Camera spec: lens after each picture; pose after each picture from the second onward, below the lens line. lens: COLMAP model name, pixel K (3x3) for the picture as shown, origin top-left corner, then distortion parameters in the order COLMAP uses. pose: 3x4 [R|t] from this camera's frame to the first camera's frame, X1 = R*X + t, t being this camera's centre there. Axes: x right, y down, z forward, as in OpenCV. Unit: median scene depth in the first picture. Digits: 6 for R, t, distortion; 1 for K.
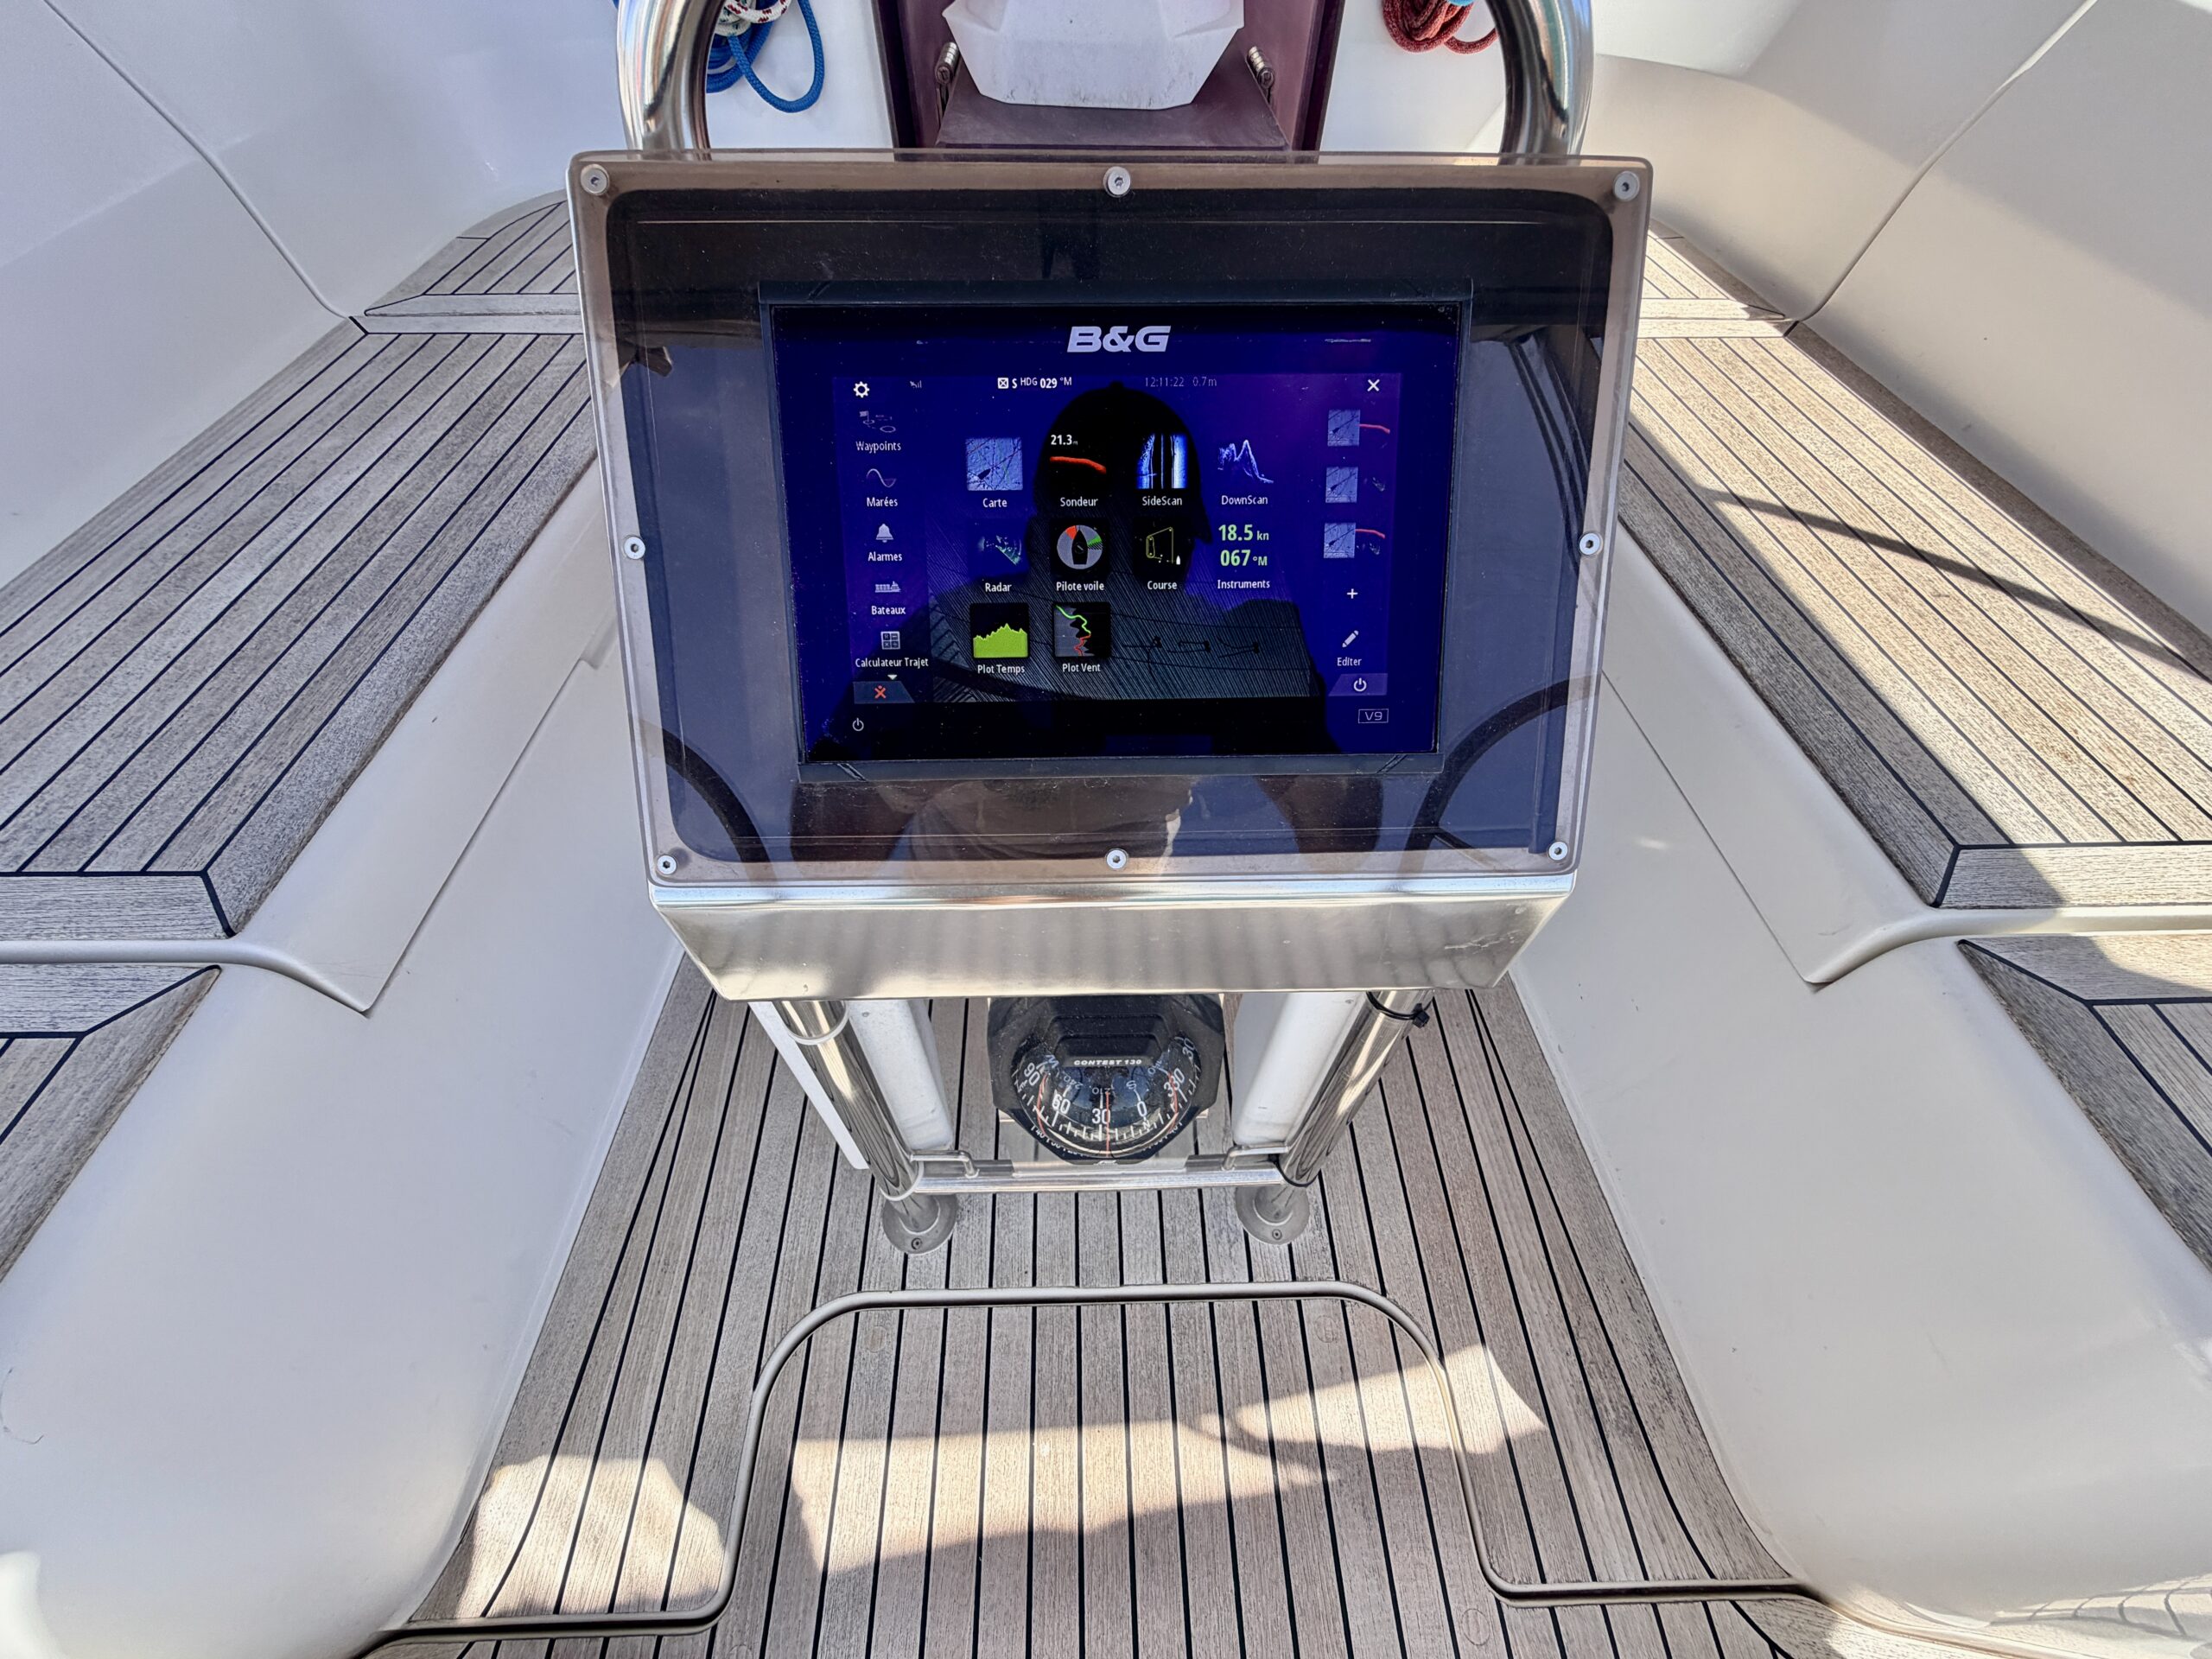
lens RADIAL K [[873.4, 0, 1103.0], [0, 873.4, 826.0], [0, 0, 1]] dist [-0.002412, -0.000132]
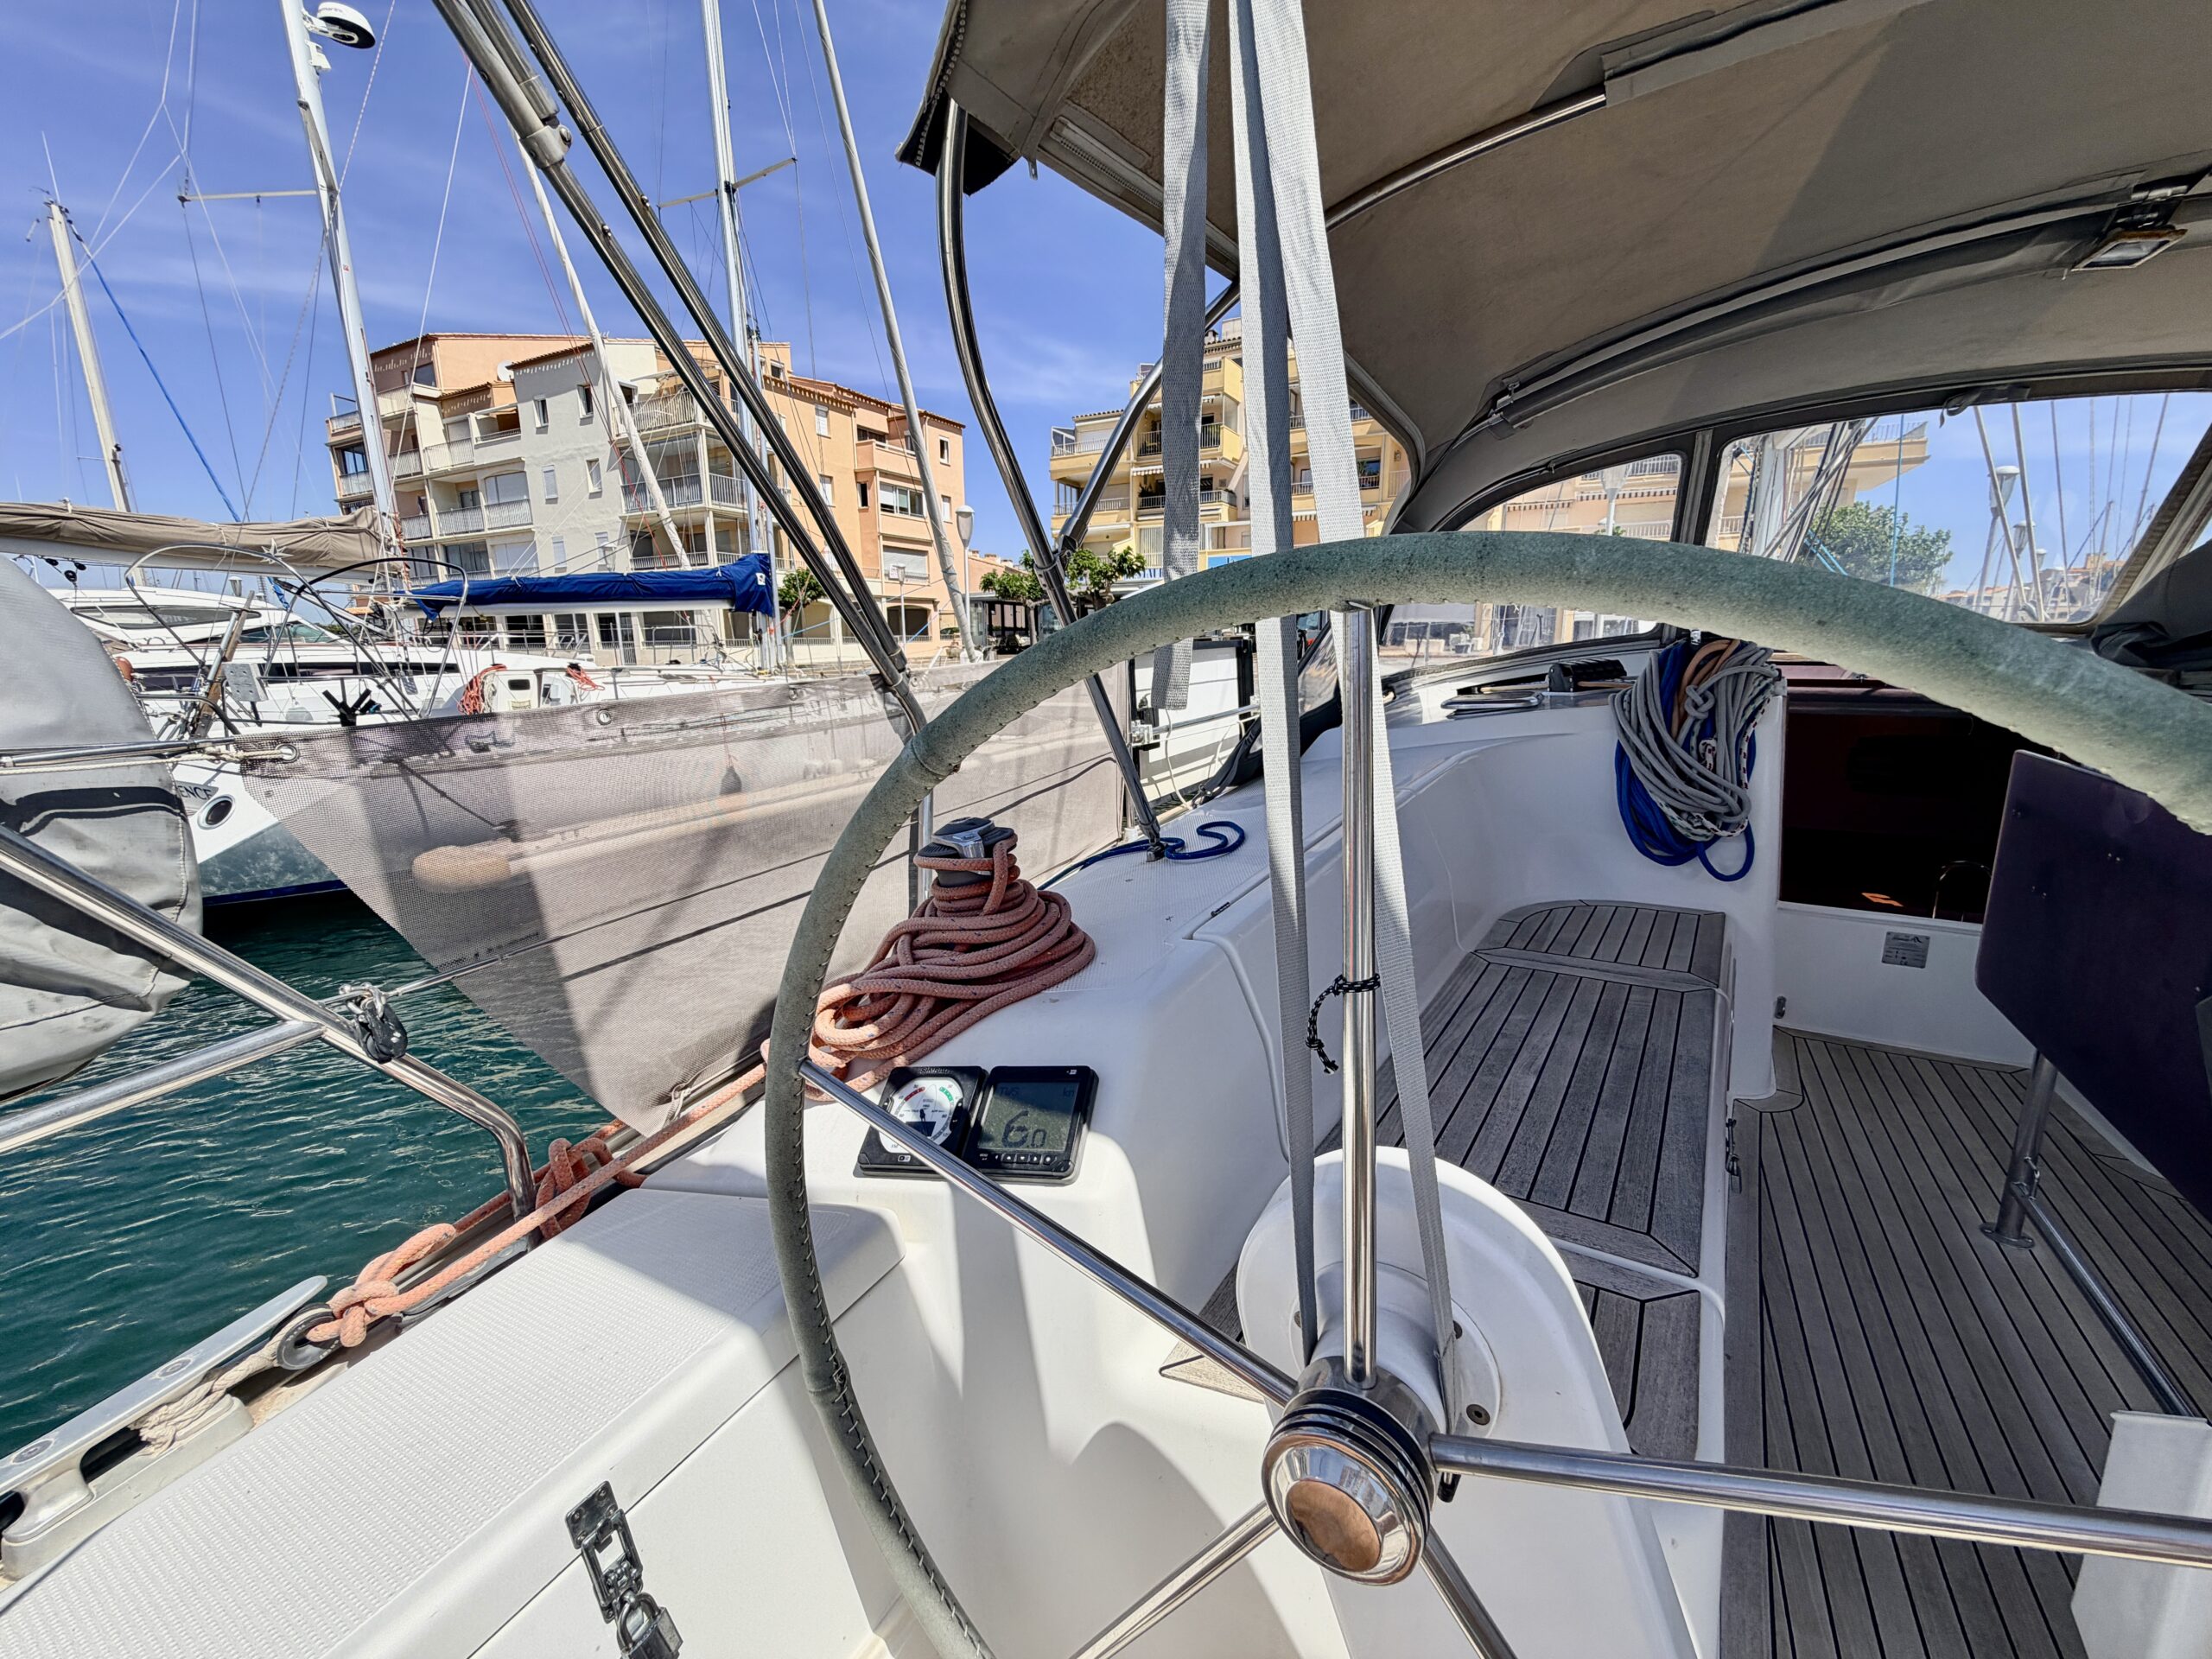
lens RADIAL K [[885.2, 0, 1097.5], [0, 885.2, 827.8], [0, 0, 1]] dist [-0.000602, 0.000202]
pose [[0.850227, 0.080151, -0.520279, -0.878920], [-0.397089, 0.746496, -0.533913, 0.628874], [0.345593, 0.660545, 0.666518, -0.791062]]
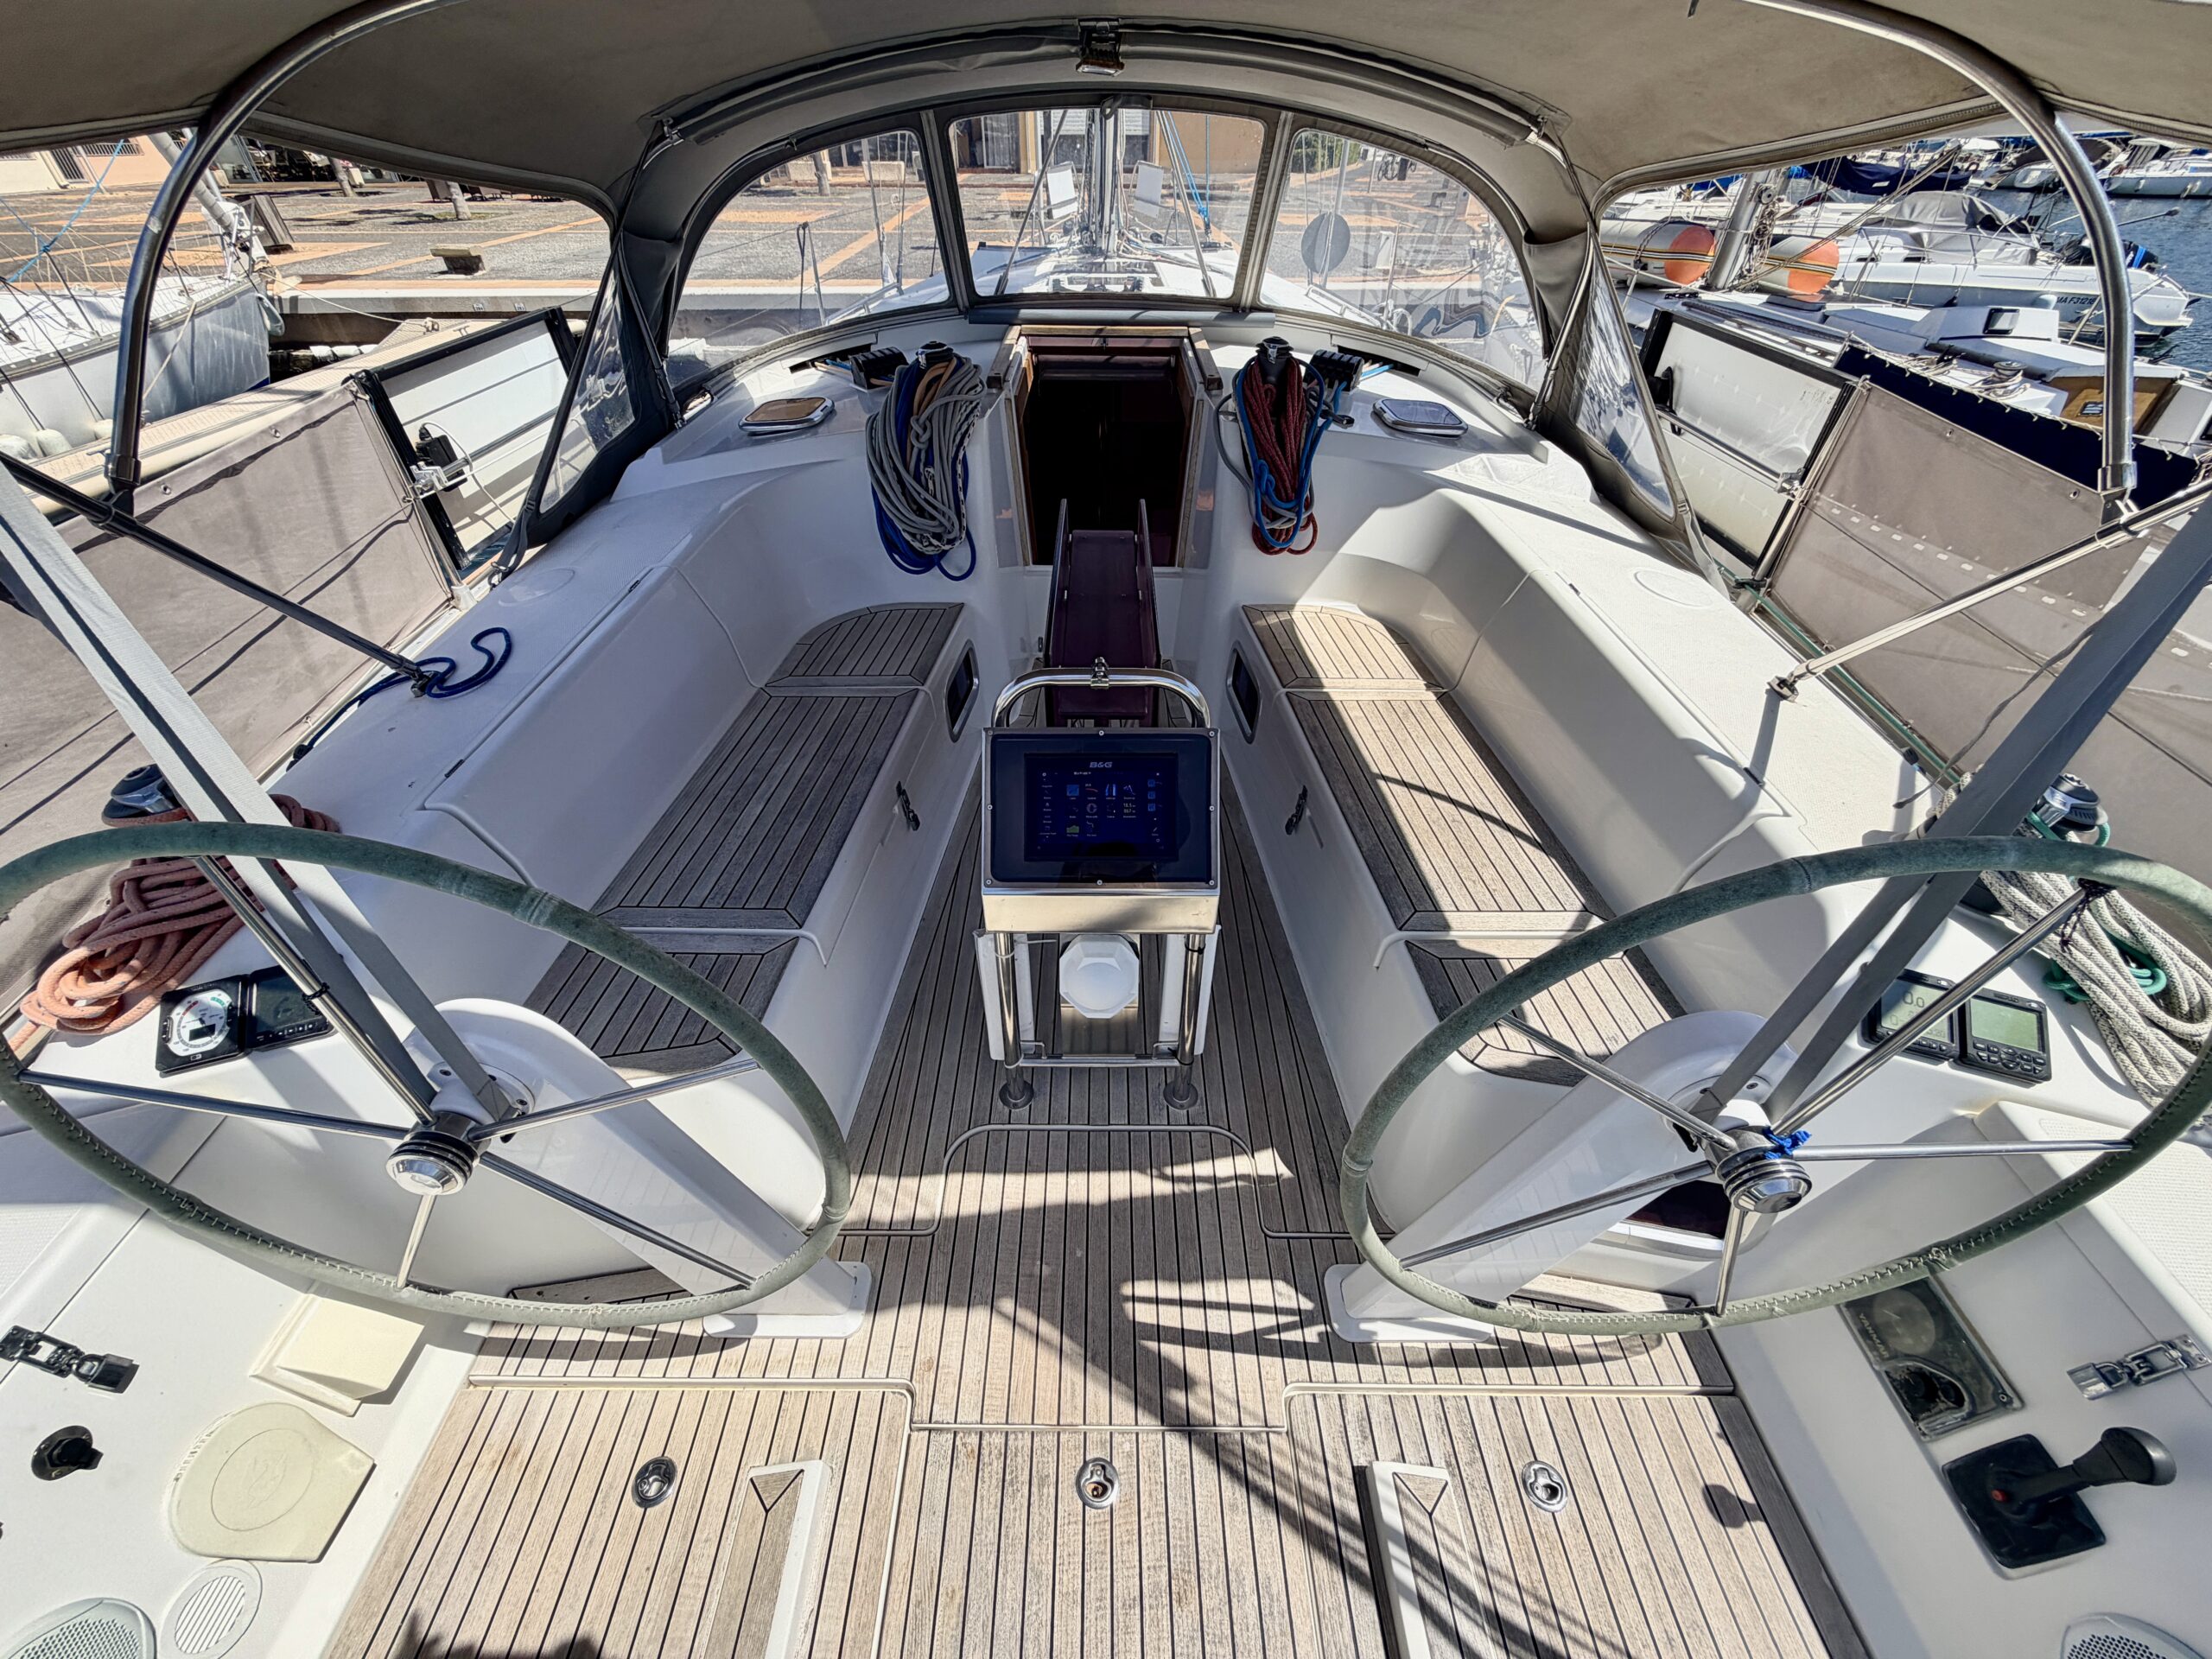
lens RADIAL K [[883.4, 0, 1095.6], [0, 883.4, 827.2], [0, 0, 1]] dist [-0.001958, 0.000779]
pose [[0.999125, 0.010036, -0.040604, 0.077041], [-0.019486, 0.970688, -0.239552, 0.367963], [0.037010, 0.240133, 0.970034, -1.446812]]
